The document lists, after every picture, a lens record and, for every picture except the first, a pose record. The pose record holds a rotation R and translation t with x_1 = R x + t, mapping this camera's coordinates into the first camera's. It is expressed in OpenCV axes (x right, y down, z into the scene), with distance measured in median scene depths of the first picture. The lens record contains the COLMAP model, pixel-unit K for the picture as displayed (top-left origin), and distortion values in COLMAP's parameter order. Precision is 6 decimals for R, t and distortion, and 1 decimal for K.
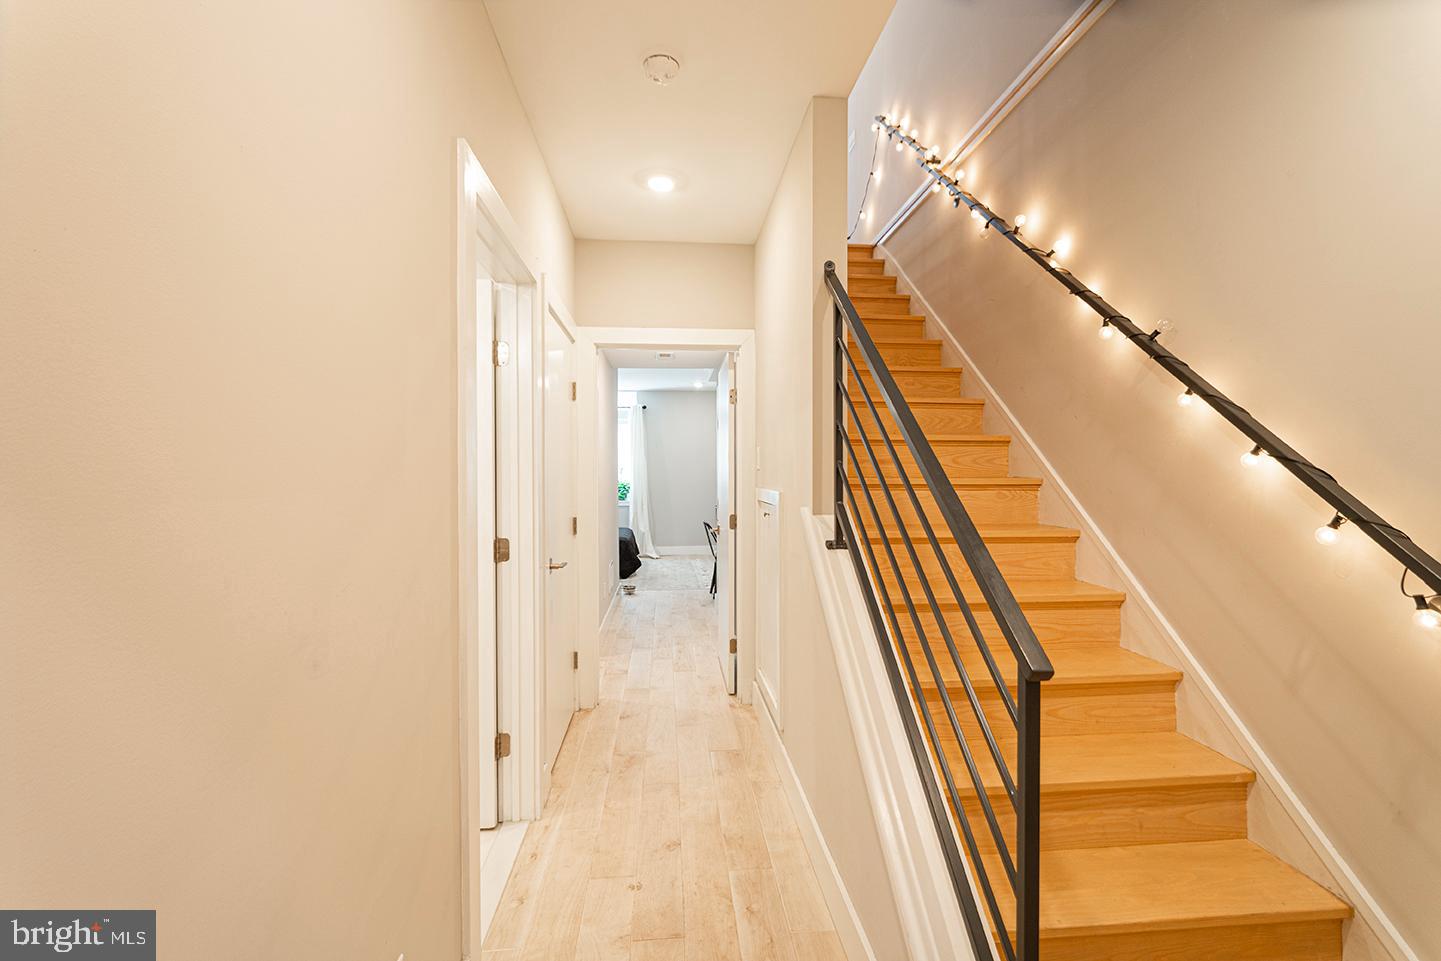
lens RADIAL K [[634.9, 0, 722.6], [0, 634.9, 476.4], [0, 0, 1]] dist [-0.003747, 0.000737]
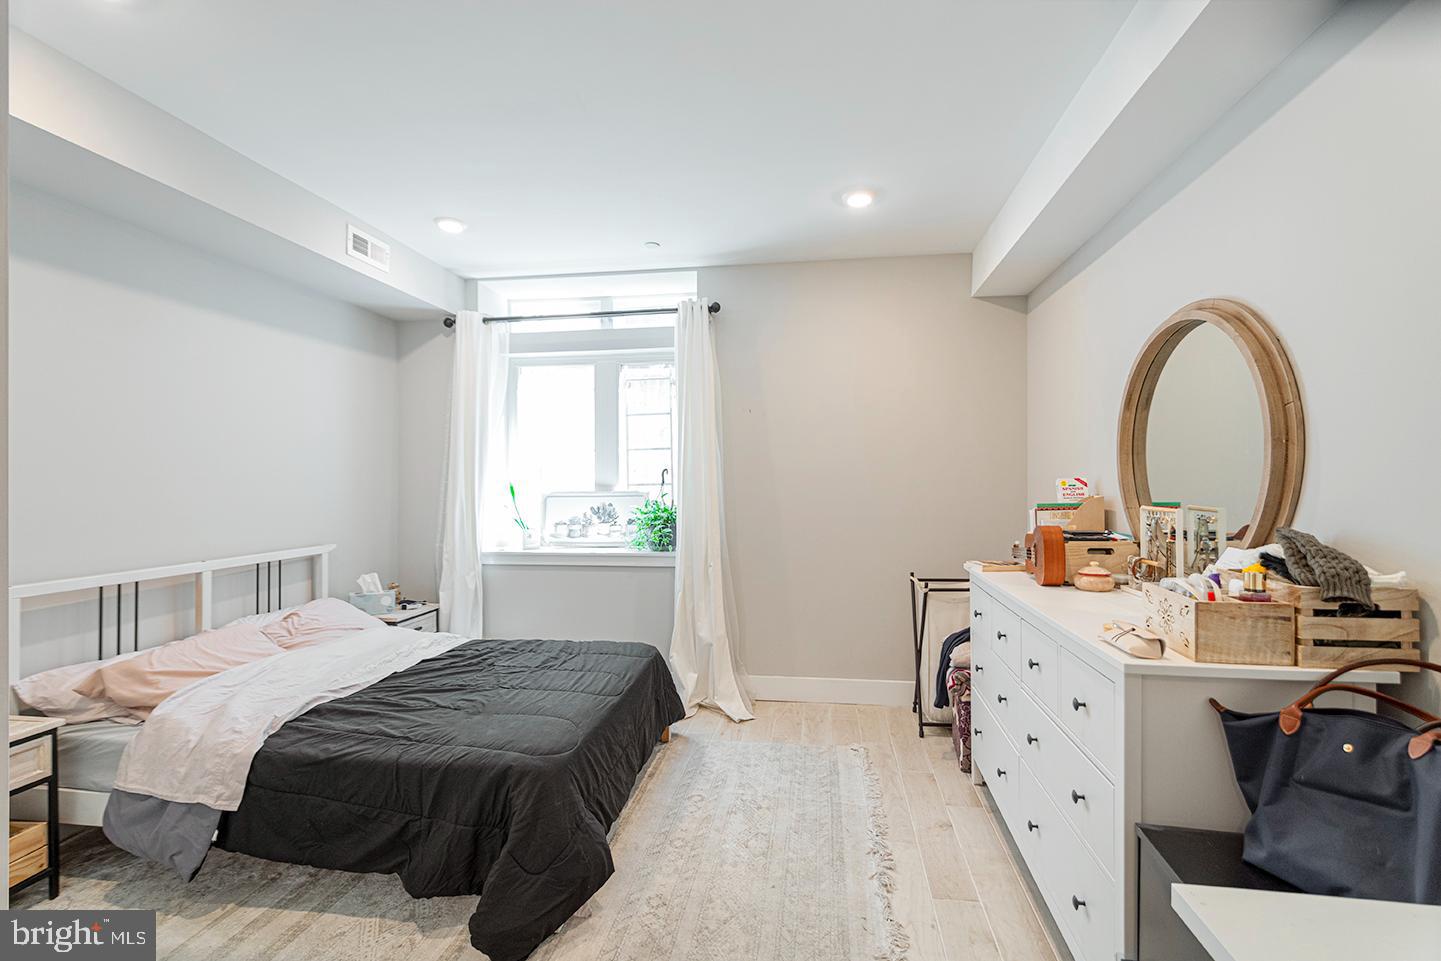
lens RADIAL K [[634.9, 0, 725.7], [0, 634.9, 482.5], [0, 0, 1]] dist [-0.003747, 0.000737]
pose [[0.970345, 0.000046, -0.241723, -0.032114], [-0.003694, 0.999886, -0.014640, 0.000702], [0.241694, 0.015099, 0.970235, 0.808638]]
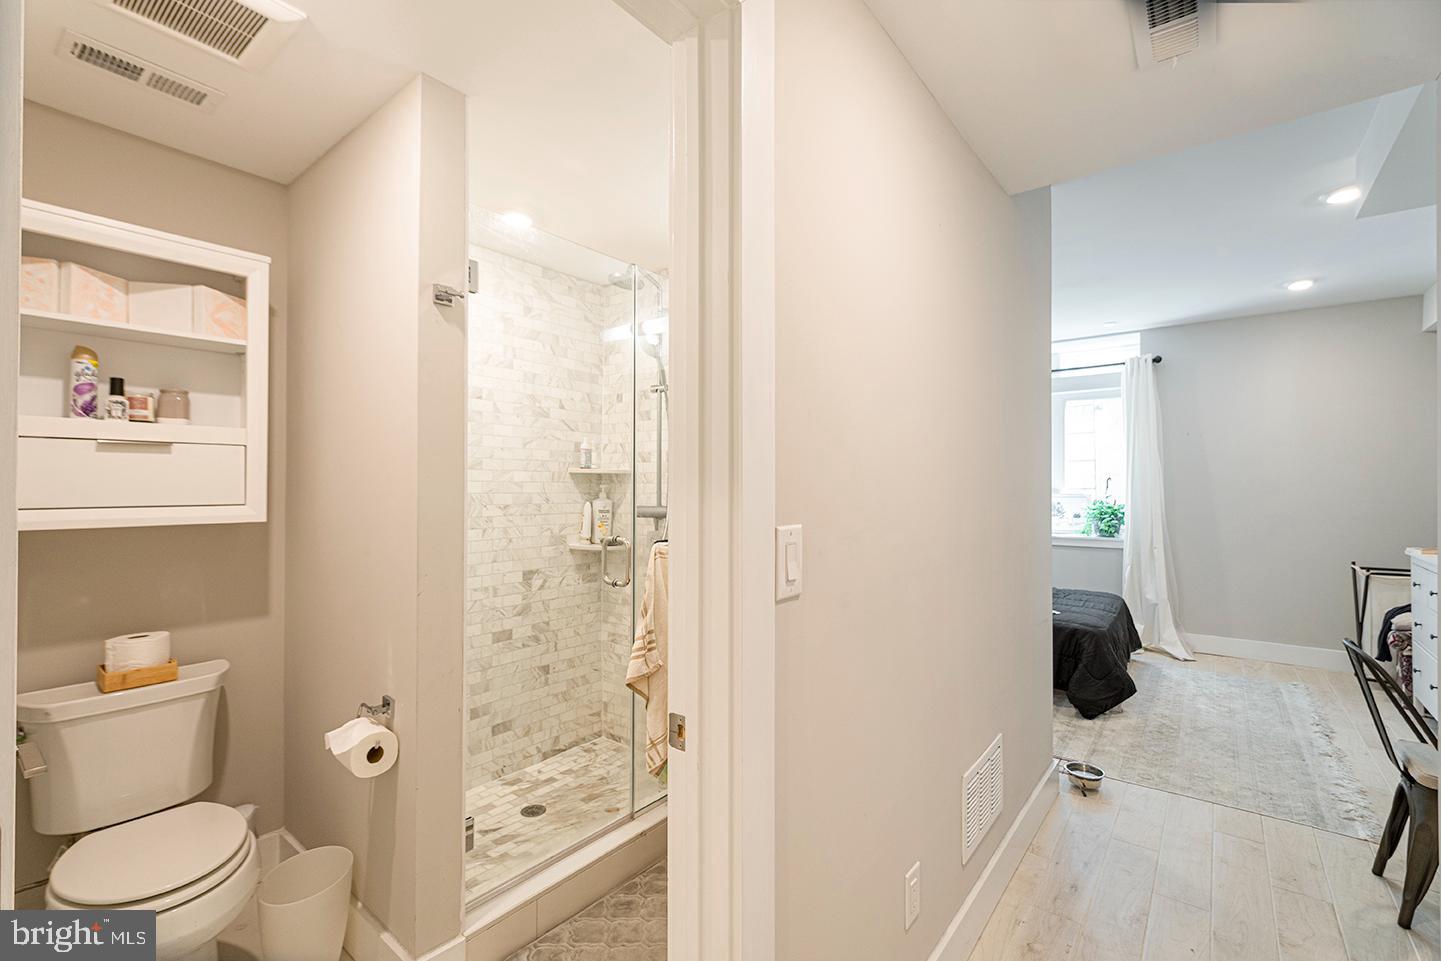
lens RADIAL K [[634.9, 0, 719.8], [0, 634.9, 481.8], [0, 0, 1]] dist [-0.003747, 0.000737]
pose [[0.728849, -0.000333, -0.684675, -0.037648], [-0.015875, 0.999723, -0.017386, 0.006373], [0.684491, 0.023541, 0.728641, 0.486426]]
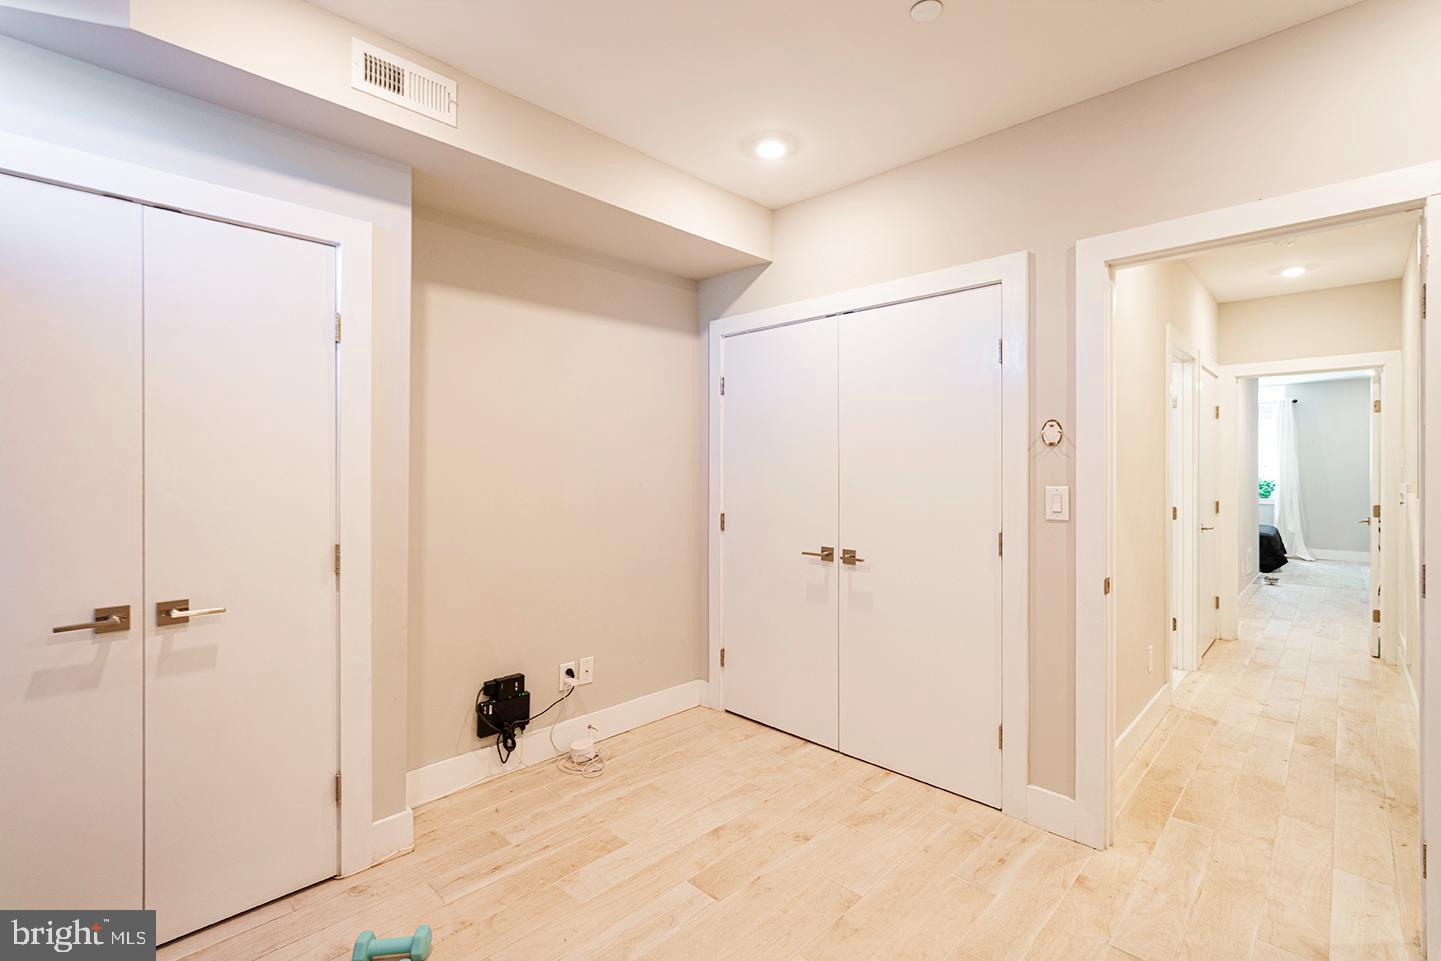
lens RADIAL K [[634.9, 0, 749.0], [0, 634.9, 469.5], [0, 0, 1]] dist [-0.003747, 0.000737]
pose [[0.664214, 0.004231, -0.747530, 0.055283], [-0.007979, 0.999967, -0.001430, 0.001841], [0.747500, 0.006915, 0.664226, -0.306706]]
